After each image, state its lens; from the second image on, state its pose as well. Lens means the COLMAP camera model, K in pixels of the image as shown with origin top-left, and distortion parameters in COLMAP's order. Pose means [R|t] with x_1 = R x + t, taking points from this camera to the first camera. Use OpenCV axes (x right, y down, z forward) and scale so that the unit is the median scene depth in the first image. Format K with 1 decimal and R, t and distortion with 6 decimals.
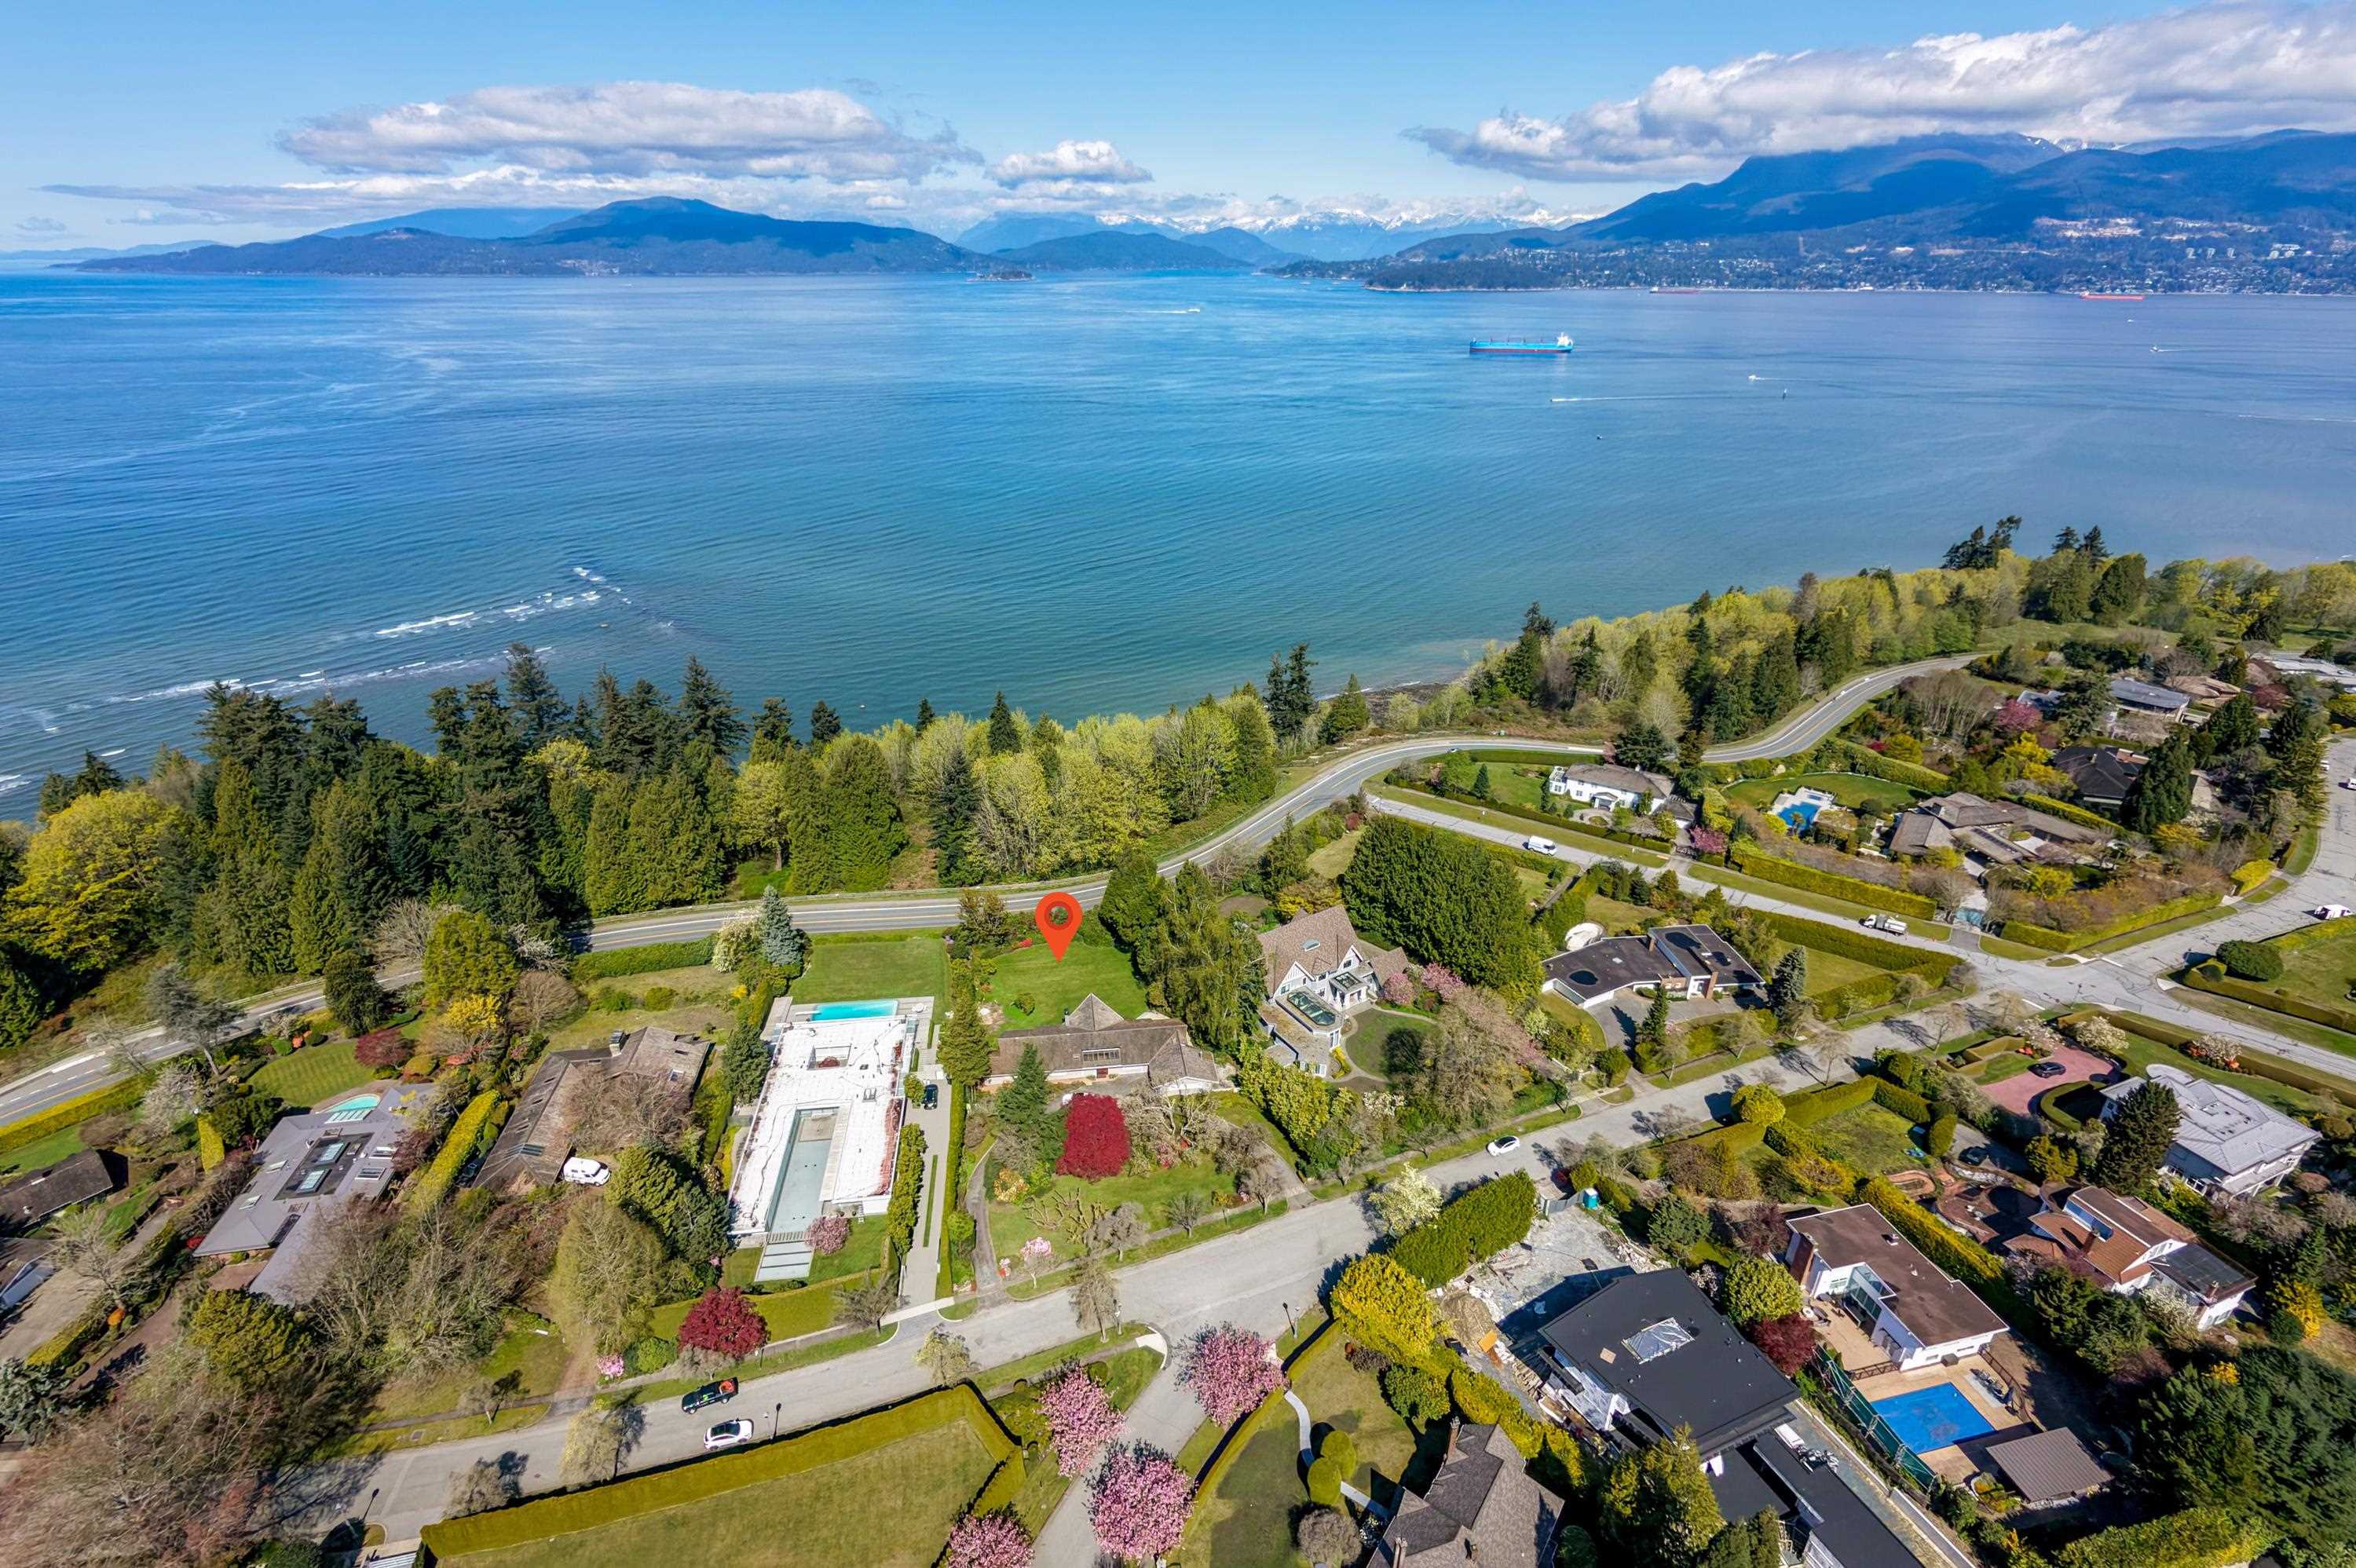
lens RADIAL K [[1123.7, 0, 1172.3], [0, 1123.7, 783.7], [0, 0, 1]] dist [-0.003323, 0.004533]
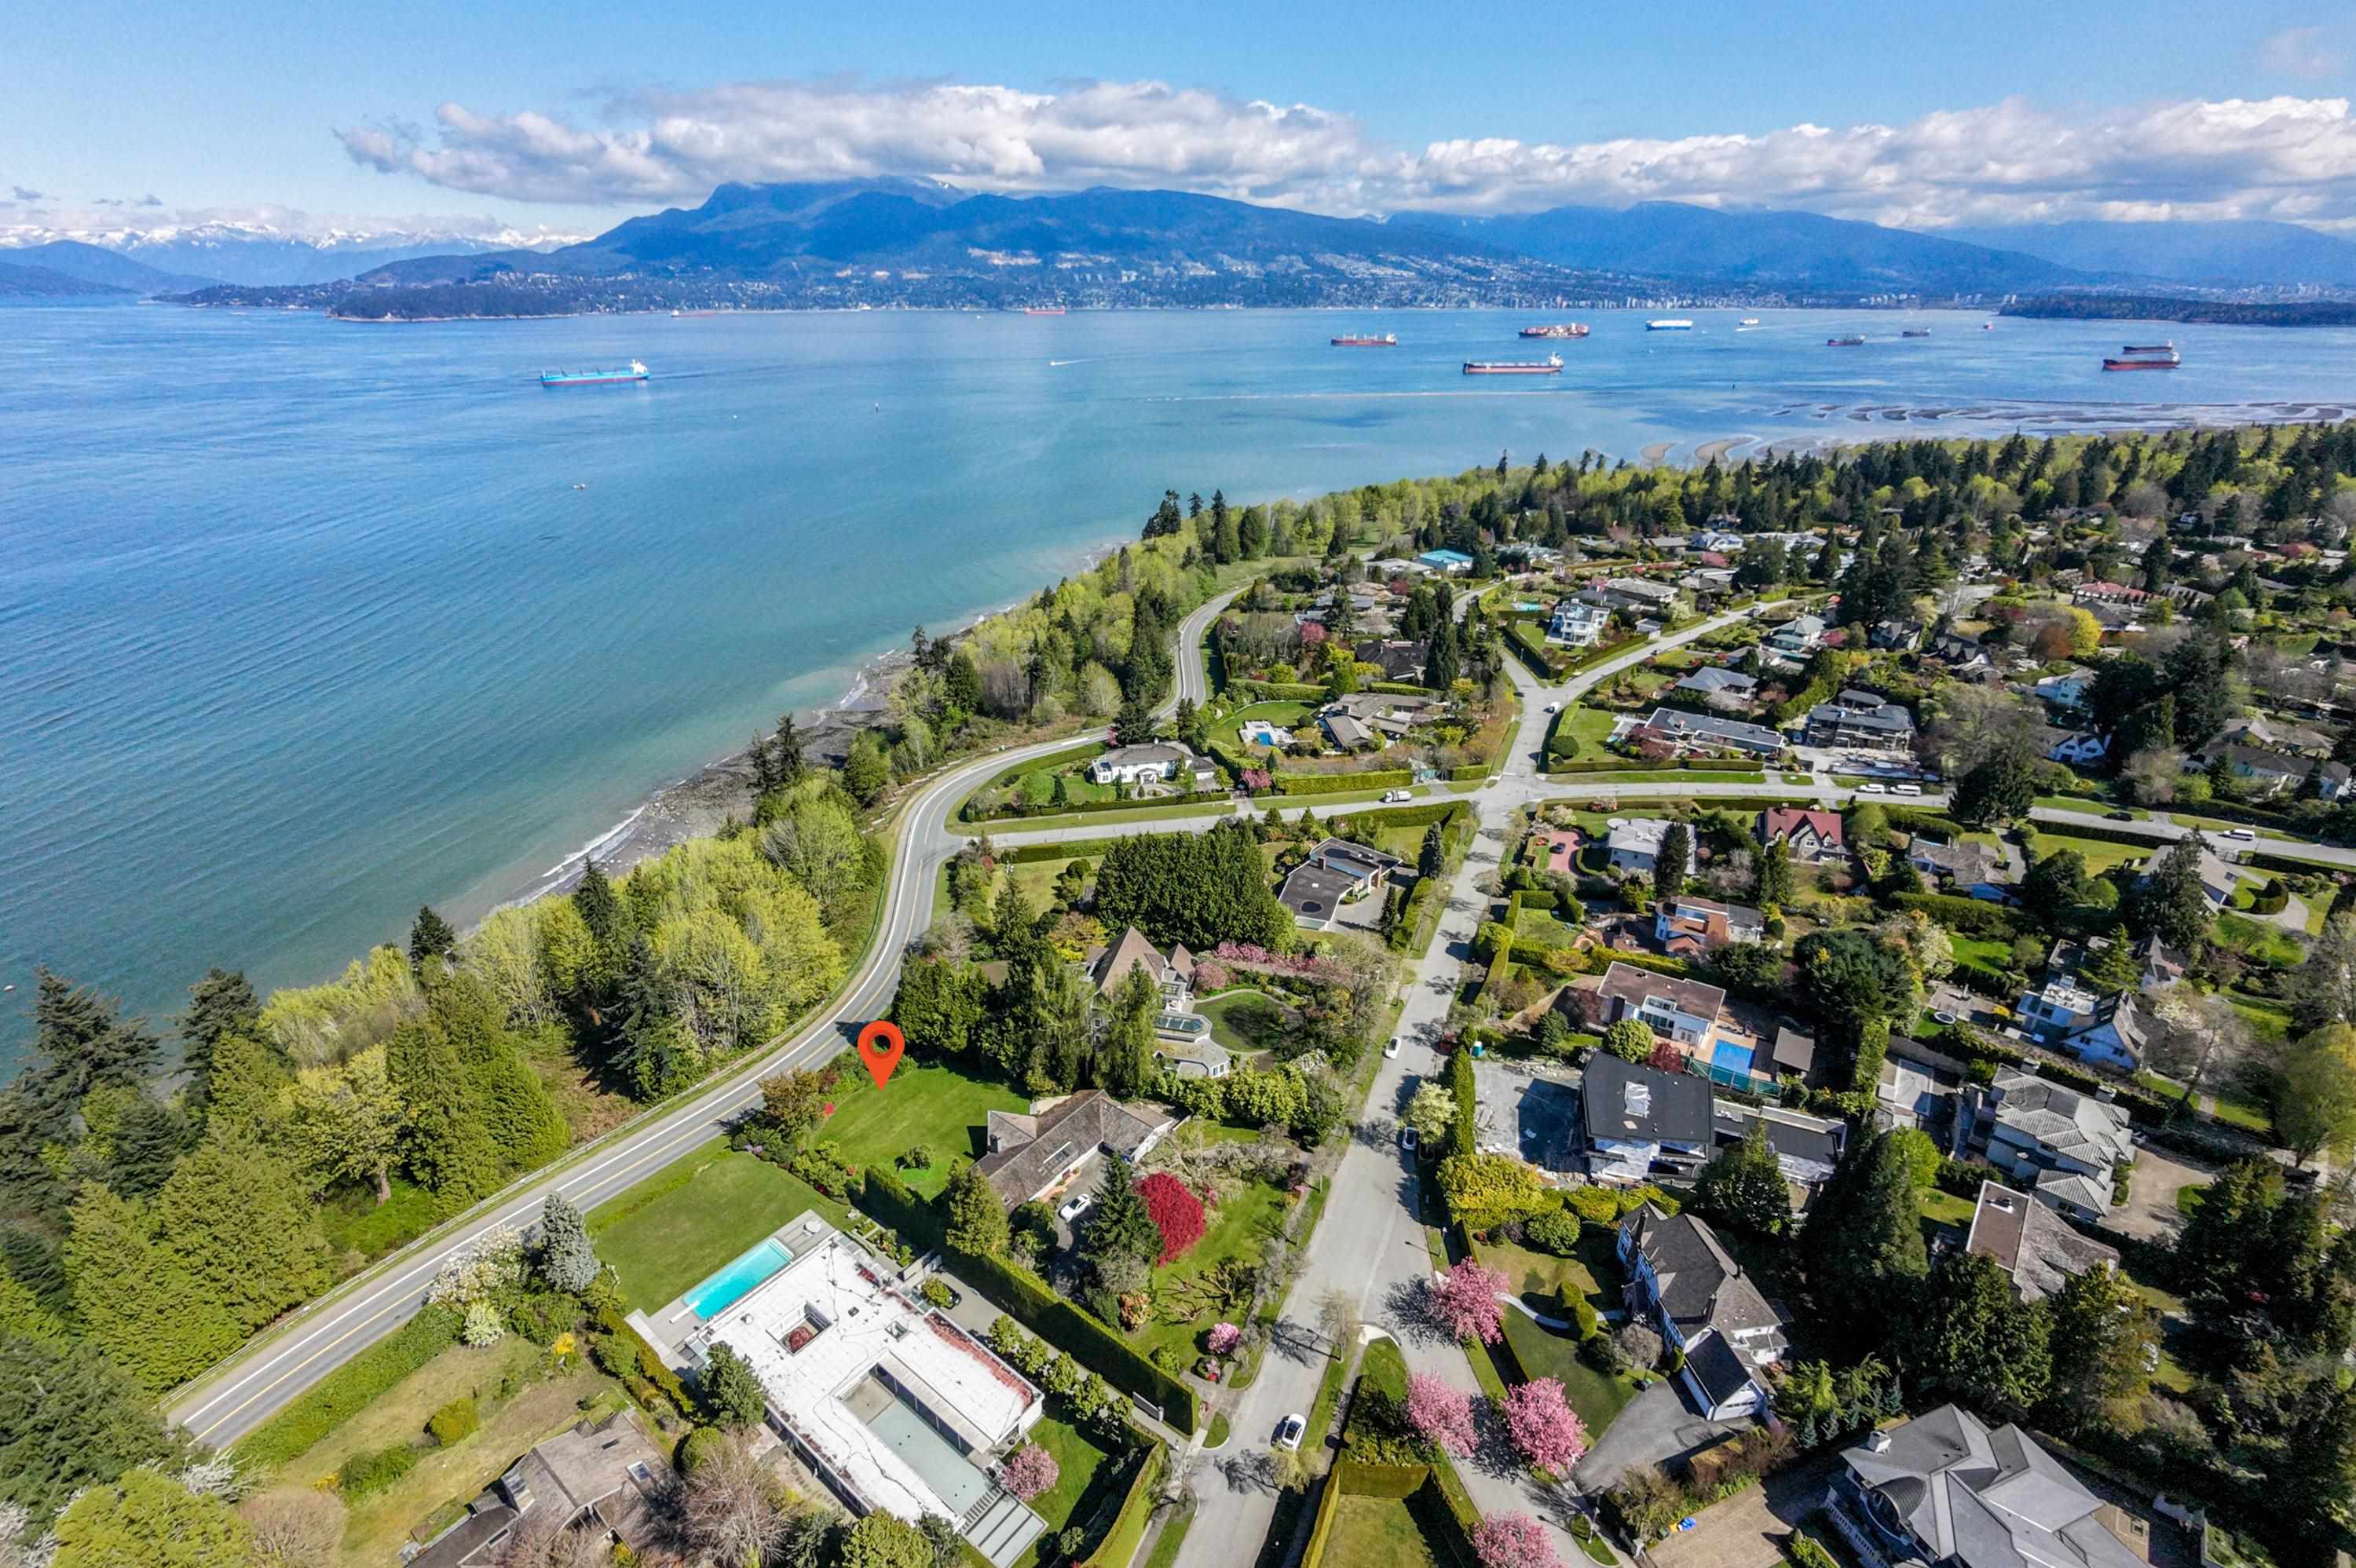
lens RADIAL K [[1123.7, 0, 1172.3], [0, 1123.7, 783.7], [0, 0, 1]] dist [-0.003323, 0.004533]
pose [[0.714982, -0.288533, 0.636828, -0.348672], [0.299194, 0.949522, 0.094296, -0.082483], [-0.631889, 0.123115, 0.765218, 0.117477]]
